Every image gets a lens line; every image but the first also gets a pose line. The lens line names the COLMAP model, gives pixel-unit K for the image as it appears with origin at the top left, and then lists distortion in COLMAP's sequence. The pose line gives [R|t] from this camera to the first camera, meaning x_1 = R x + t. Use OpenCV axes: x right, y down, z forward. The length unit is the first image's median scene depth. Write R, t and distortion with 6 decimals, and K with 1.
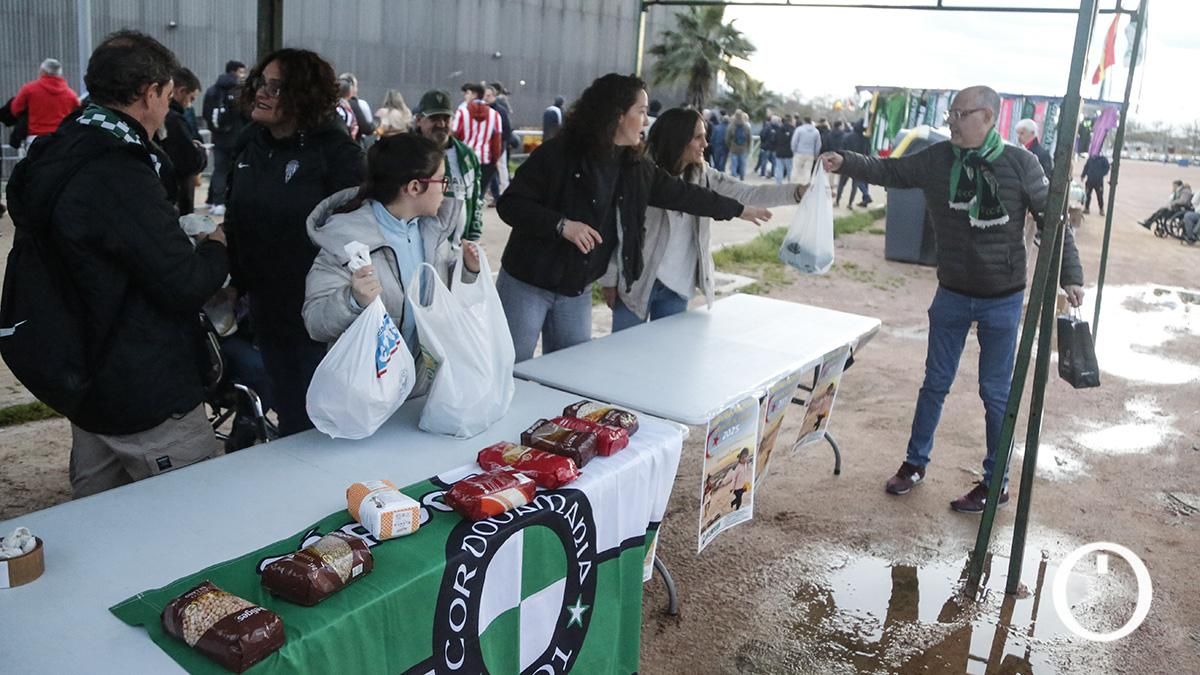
lens RADIAL K [[914.7, 0, 600.2], [0, 914.7, 296.9], [0, 0, 1]] dist [-0.114575, 0.067072]
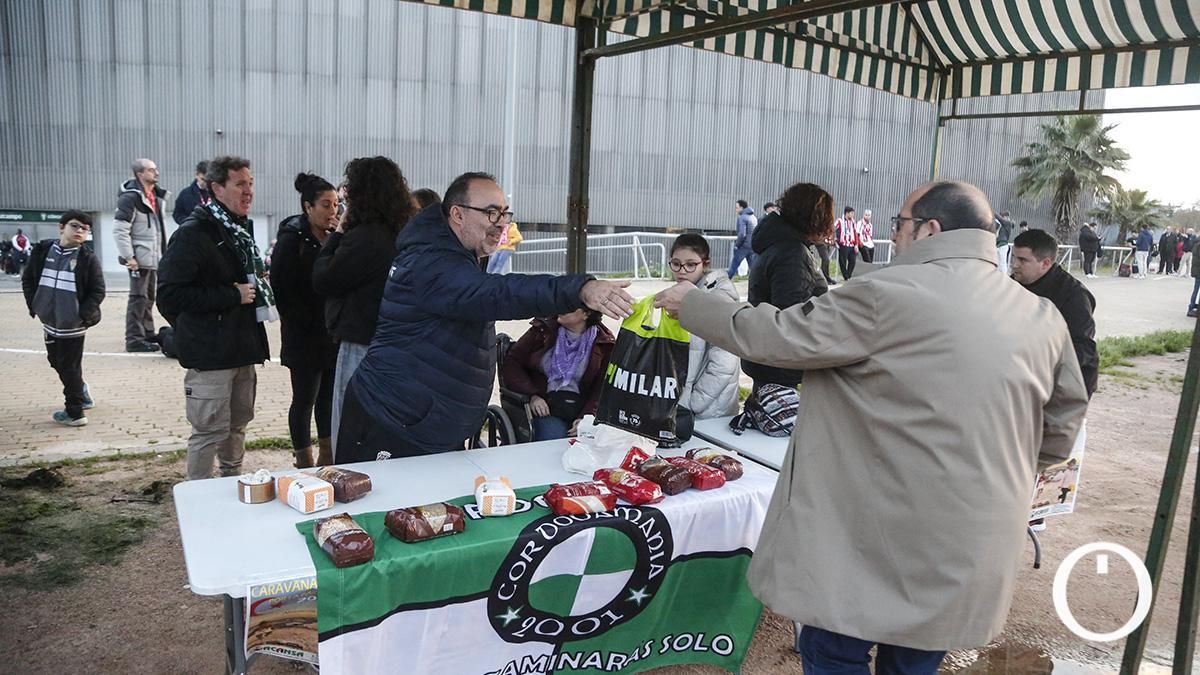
lens RADIAL K [[838.5, 0, 598.0], [0, 838.5, 331.7], [0, 0, 1]] dist [-0.122085, 0.080927]
pose [[0.905255, 0.044111, -0.422574, 0.359621], [-0.074480, 0.995670, -0.055618, 0.037704], [0.418291, 0.081822, 0.904620, -0.085422]]
